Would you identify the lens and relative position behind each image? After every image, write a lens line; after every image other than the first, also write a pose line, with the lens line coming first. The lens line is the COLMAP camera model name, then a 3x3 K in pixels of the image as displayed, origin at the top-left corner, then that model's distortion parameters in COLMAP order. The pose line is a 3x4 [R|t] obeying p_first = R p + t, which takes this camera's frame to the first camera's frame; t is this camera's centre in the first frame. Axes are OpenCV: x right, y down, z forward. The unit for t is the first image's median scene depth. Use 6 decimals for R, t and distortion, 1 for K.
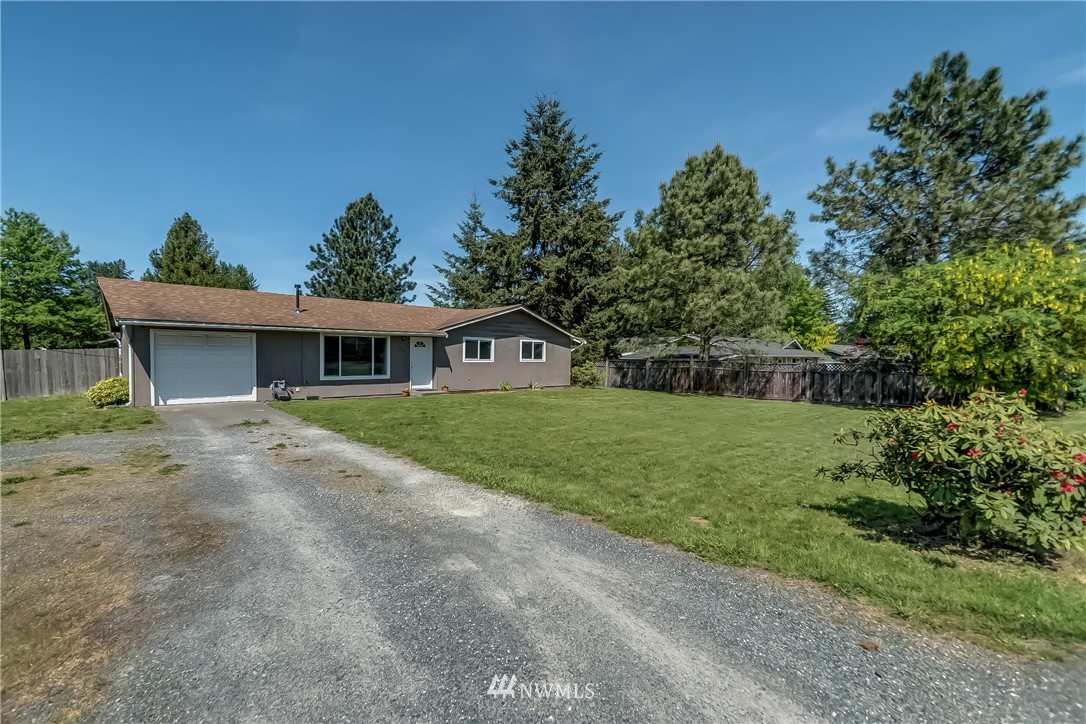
lens RADIAL K [[482.9, 0, 537.4], [0, 482.9, 359.1], [0, 0, 1]] dist [-0.000804, -0.000554]
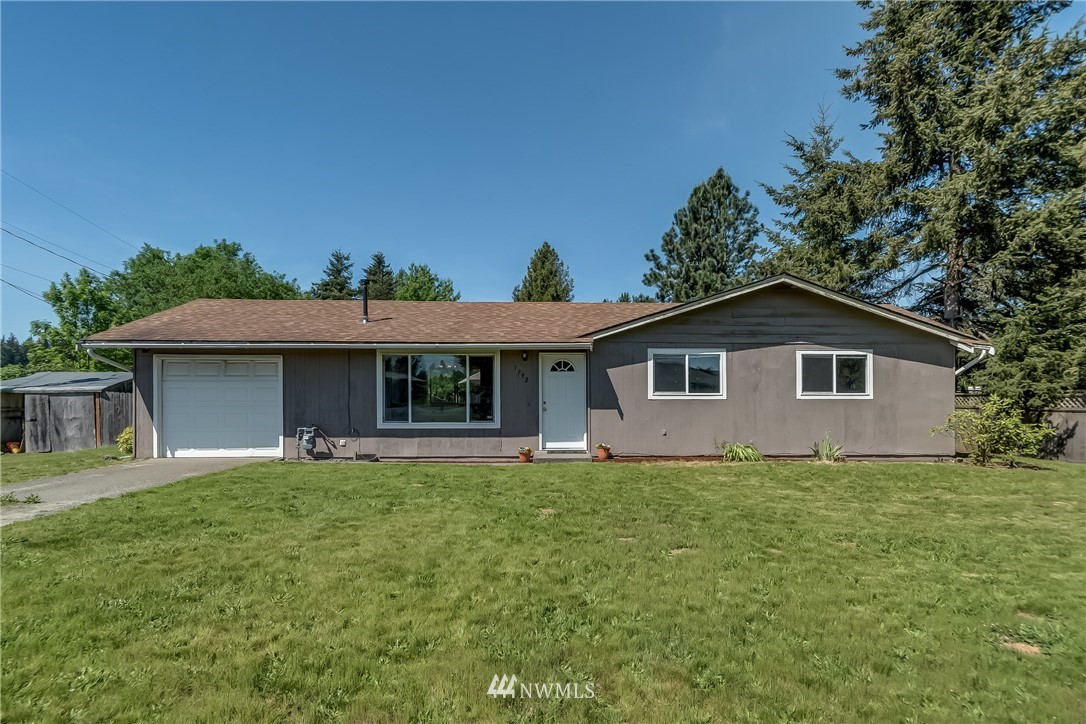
lens RADIAL K [[612.3, 0, 585.6], [0, 612.3, 393.7], [0, 0, 1]] dist [0.003510, 0.000434]
pose [[0.766885, -0.012964, -0.641654, 0.205983], [0.003432, 0.999864, -0.016100, 0.010690], [0.641776, 0.010145, 0.766825, 0.467899]]
